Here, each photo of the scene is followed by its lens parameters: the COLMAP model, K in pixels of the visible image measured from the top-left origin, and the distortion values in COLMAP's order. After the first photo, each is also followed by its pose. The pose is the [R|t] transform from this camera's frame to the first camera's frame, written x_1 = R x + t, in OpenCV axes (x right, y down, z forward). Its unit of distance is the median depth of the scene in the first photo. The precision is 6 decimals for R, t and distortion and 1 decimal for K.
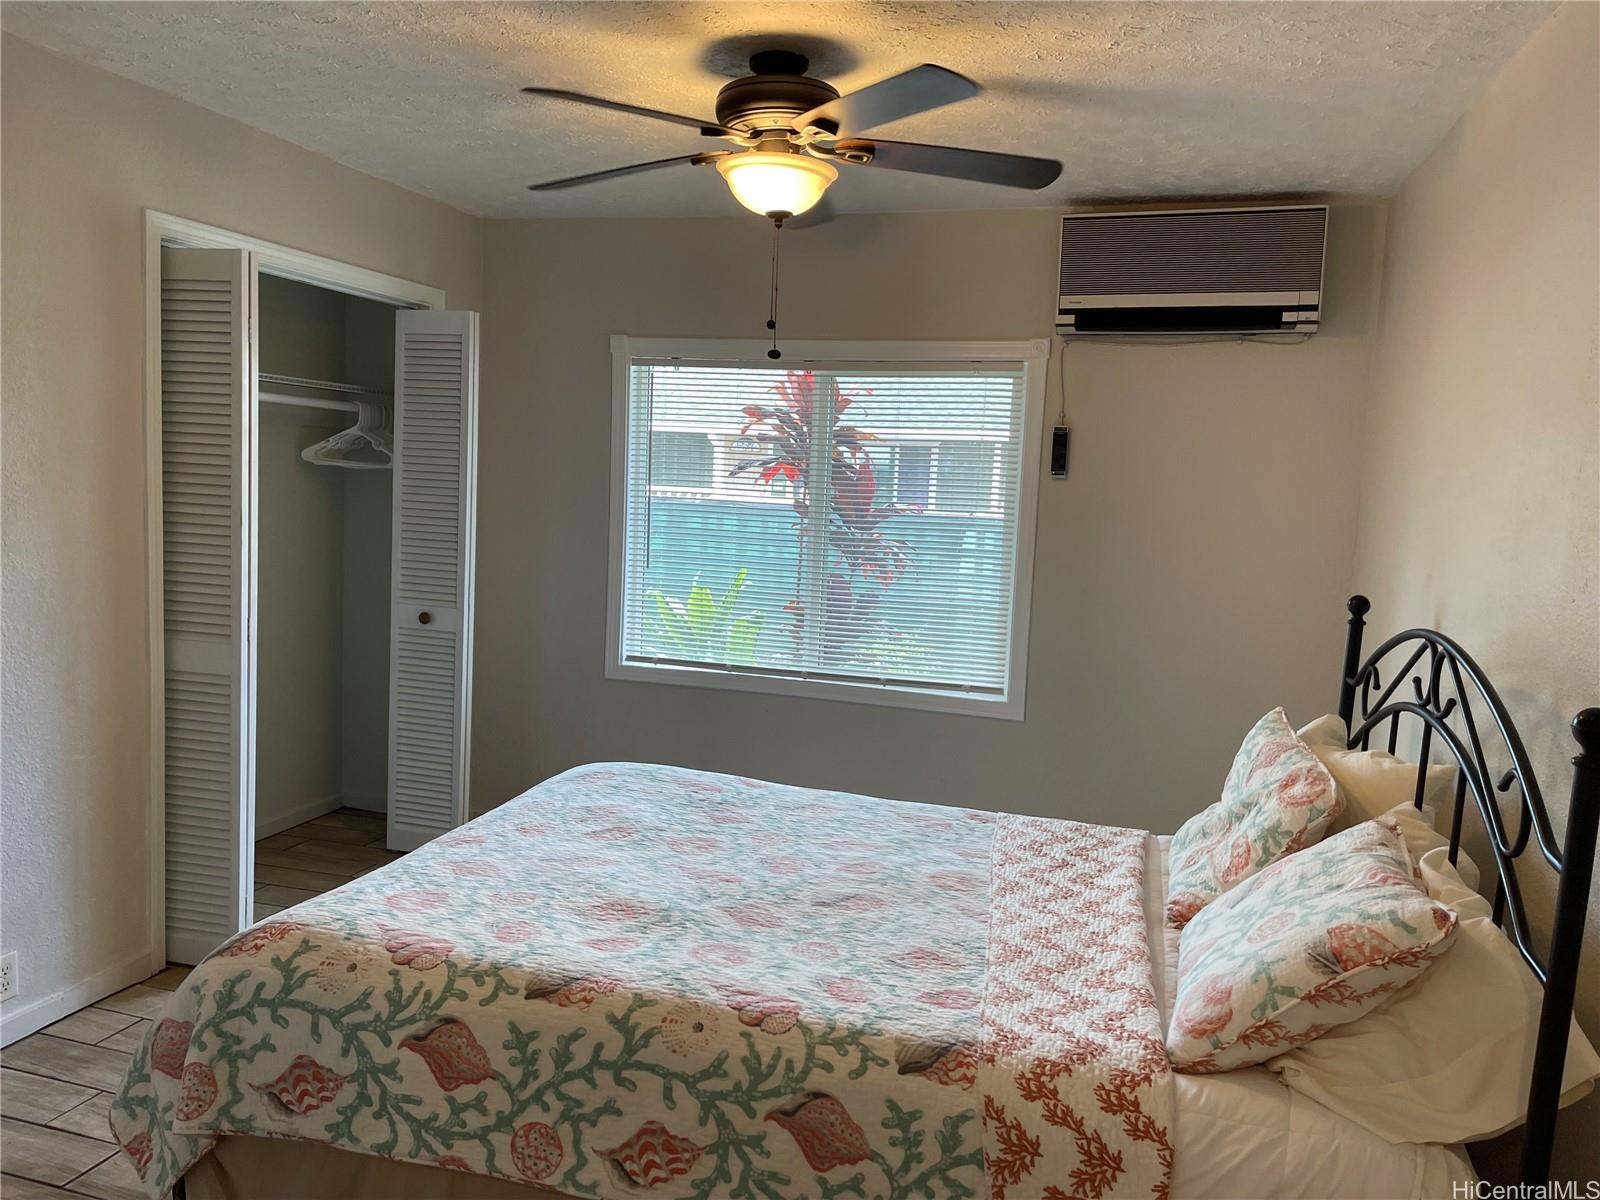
lens RADIAL K [[1220.2, 0, 804.3], [0, 1220.2, 598.2], [0, 0, 1]] dist [0.049238, -0.043985]
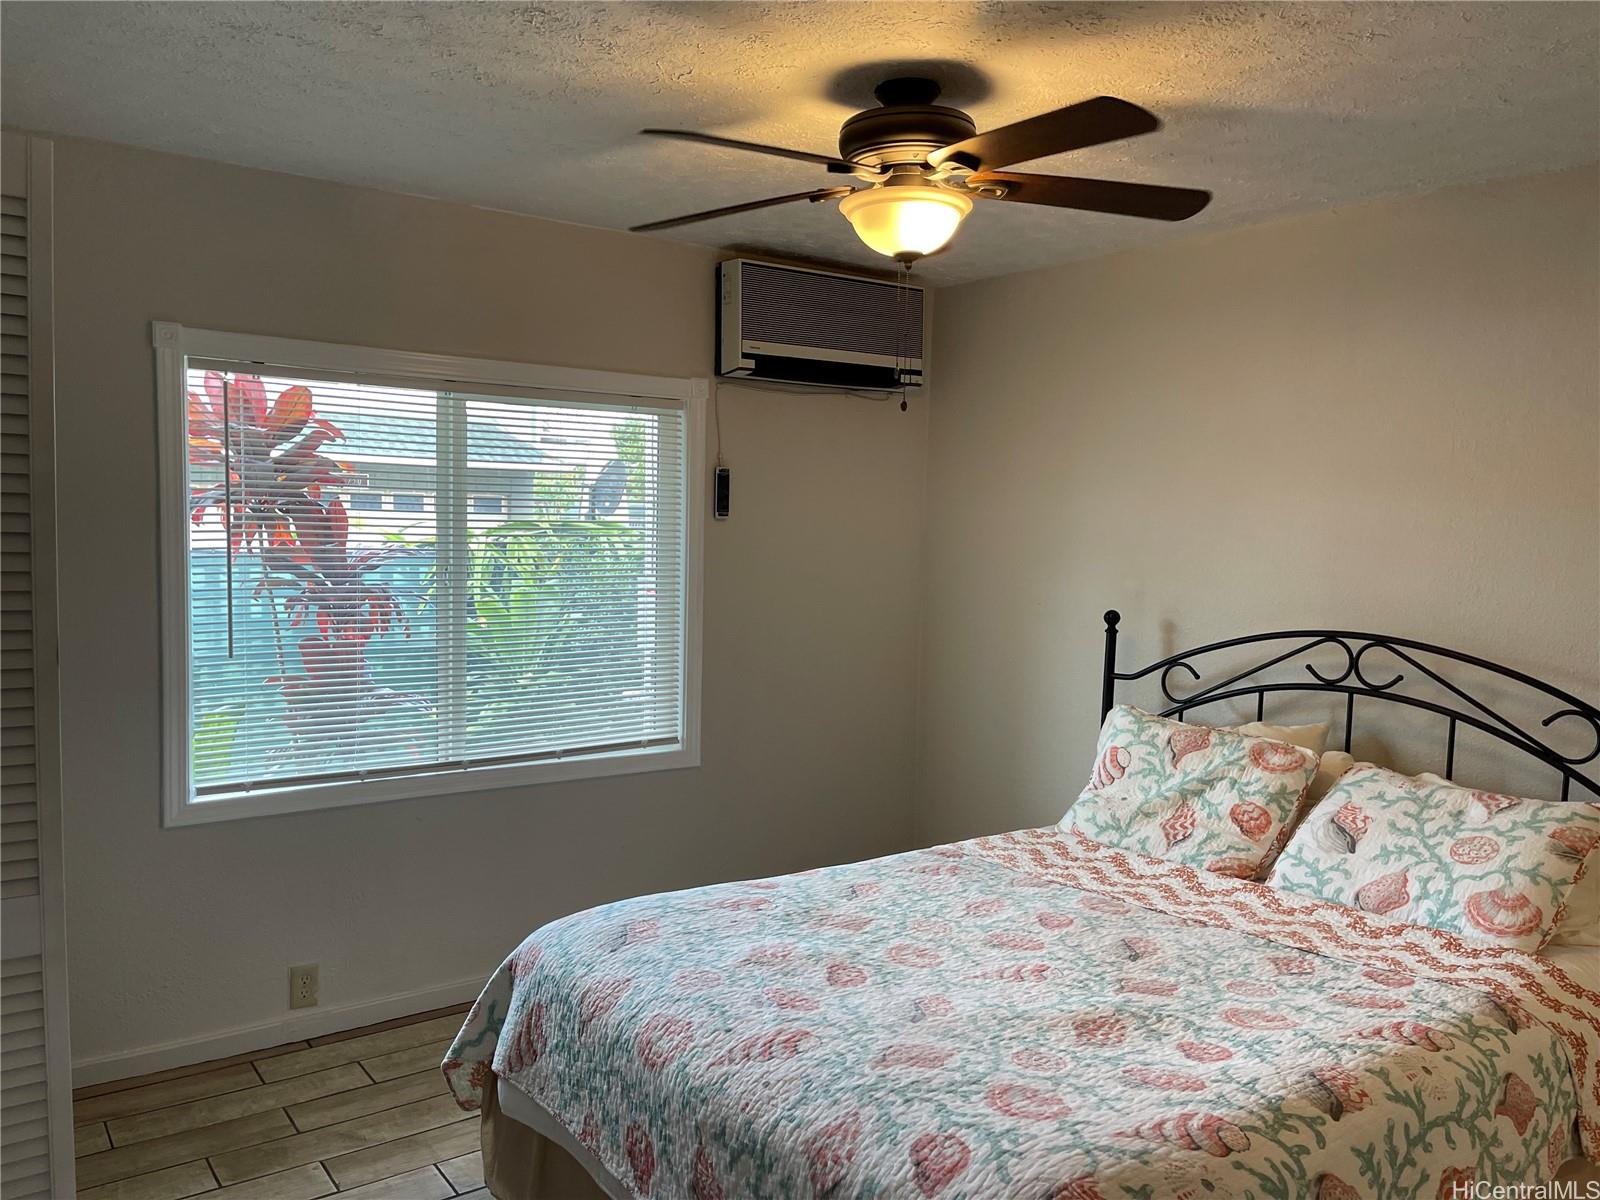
lens RADIAL K [[1220.2, 0, 804.3], [0, 1220.2, 598.2], [0, 0, 1]] dist [0.049238, -0.043985]
pose [[0.597073, -0.081571, 0.798029, -0.806881], [0.083838, 0.995714, 0.039051, -0.096494], [-0.797794, 0.043588, 0.601353, 0.501221]]
